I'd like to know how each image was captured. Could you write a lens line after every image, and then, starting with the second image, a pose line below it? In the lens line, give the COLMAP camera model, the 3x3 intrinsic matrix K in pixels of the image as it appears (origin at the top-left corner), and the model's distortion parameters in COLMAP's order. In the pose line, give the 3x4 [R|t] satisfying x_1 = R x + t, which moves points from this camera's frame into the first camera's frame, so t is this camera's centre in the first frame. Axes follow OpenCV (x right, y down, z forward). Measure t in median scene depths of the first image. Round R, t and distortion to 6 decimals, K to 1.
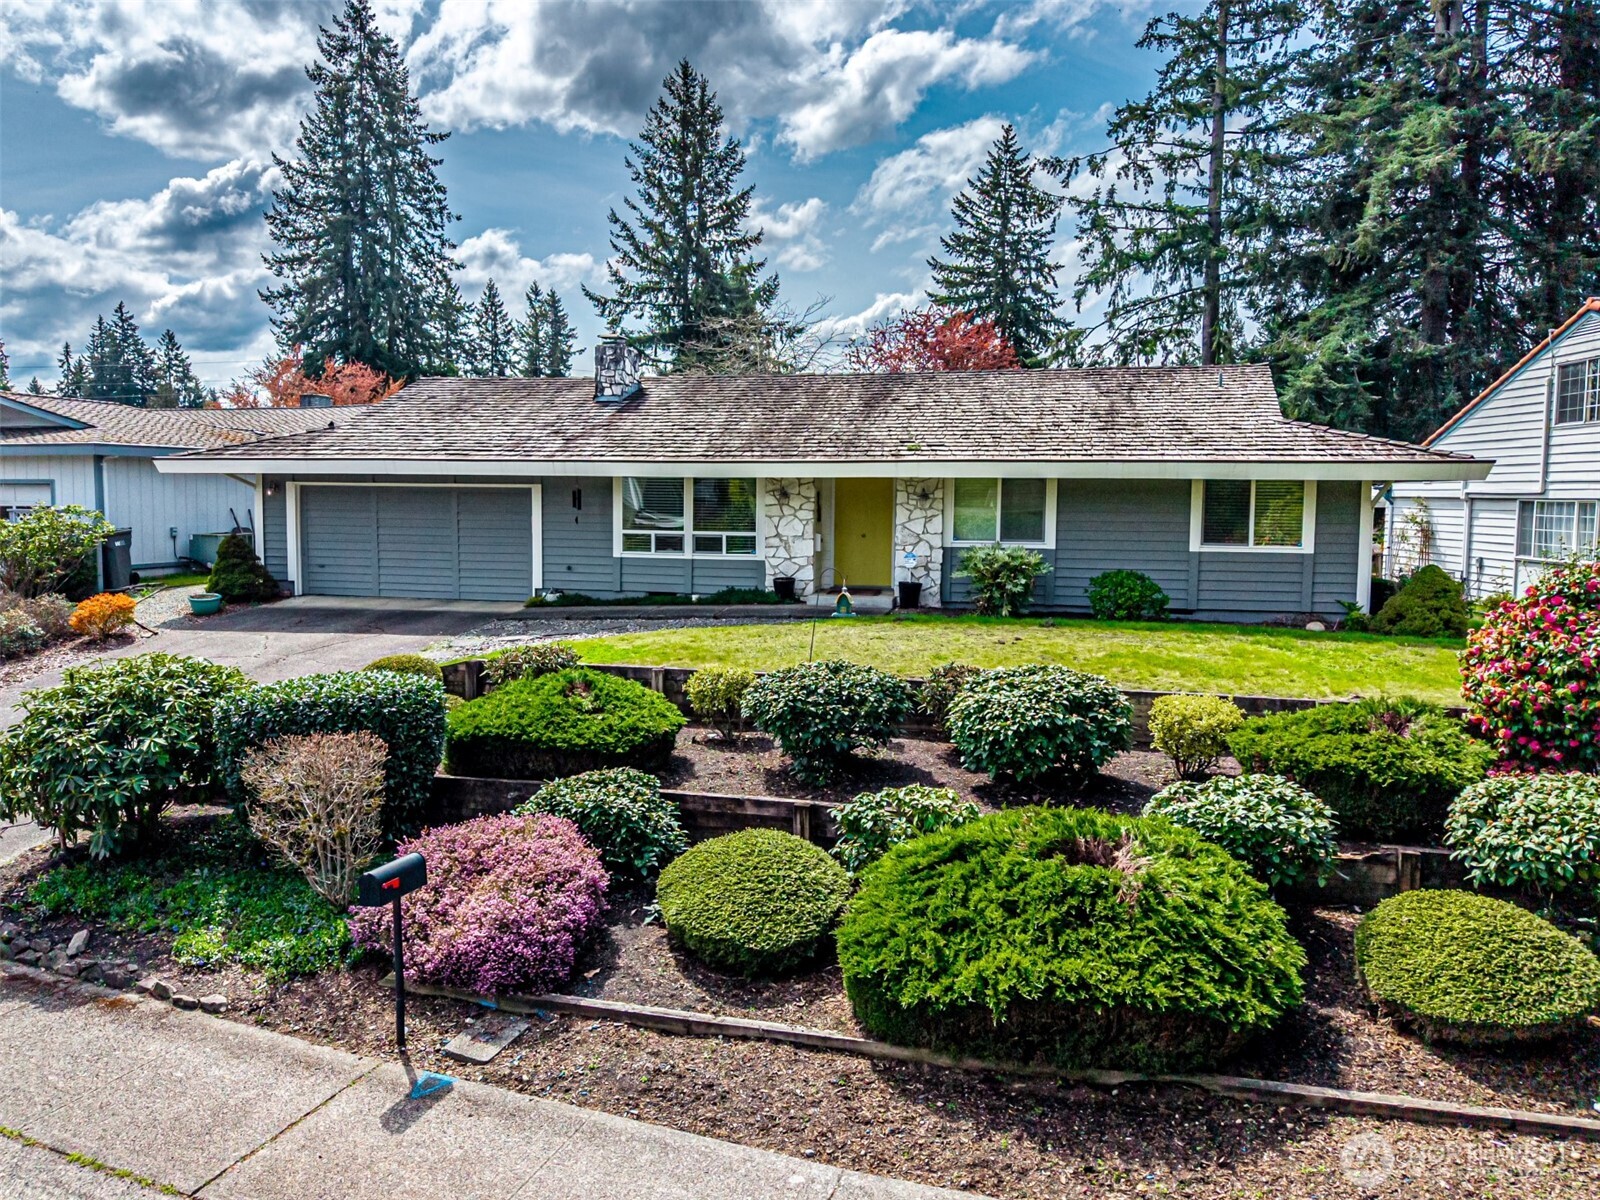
lens RADIAL K [[1222.9, 0, 800.0], [0, 1222.9, 600.0], [0, 0, 1]] dist [0.009769, -0.000468]
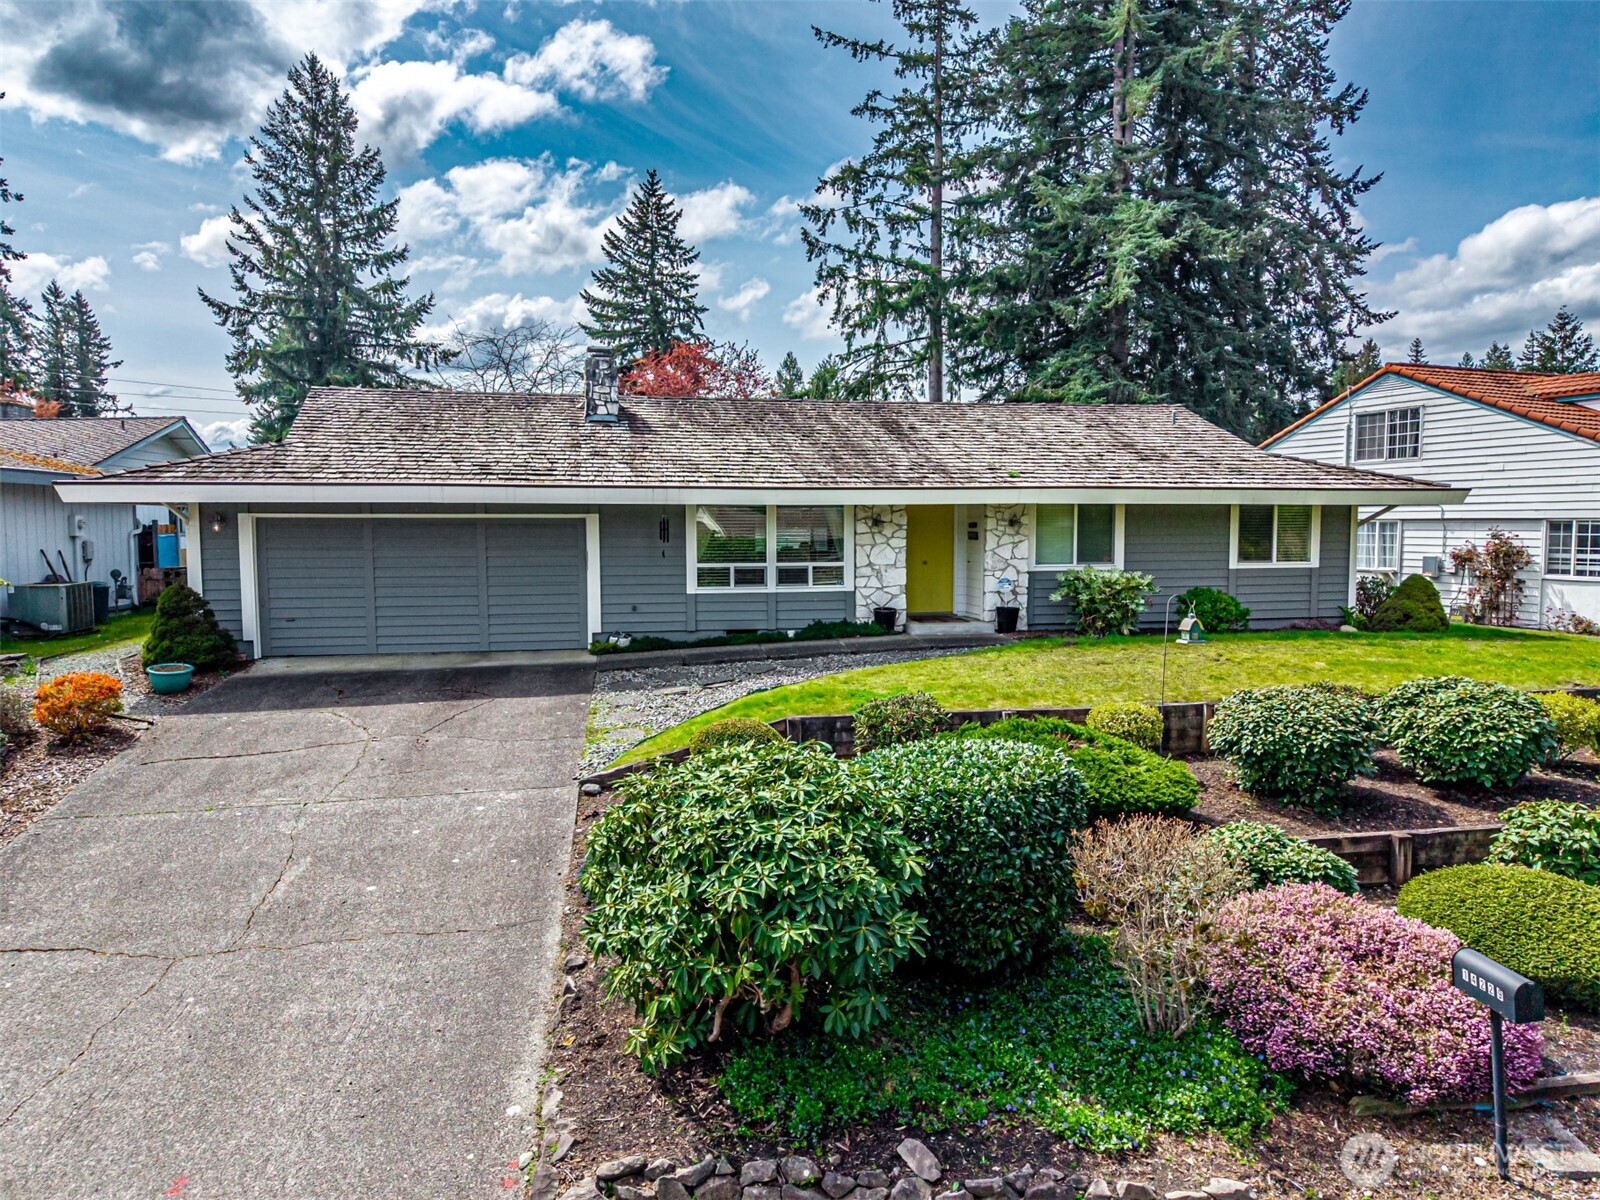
lens RADIAL K [[1139.8, 0, 800.0], [0, 1139.8, 600.0], [0, 0, 1]] dist [0.043263, -0.058051]
pose [[0.894898, -0.040286, 0.444449, -0.266250], [0.048778, 0.998780, -0.007684, -0.011778], [-0.443598, 0.028556, 0.895771, 0.124240]]
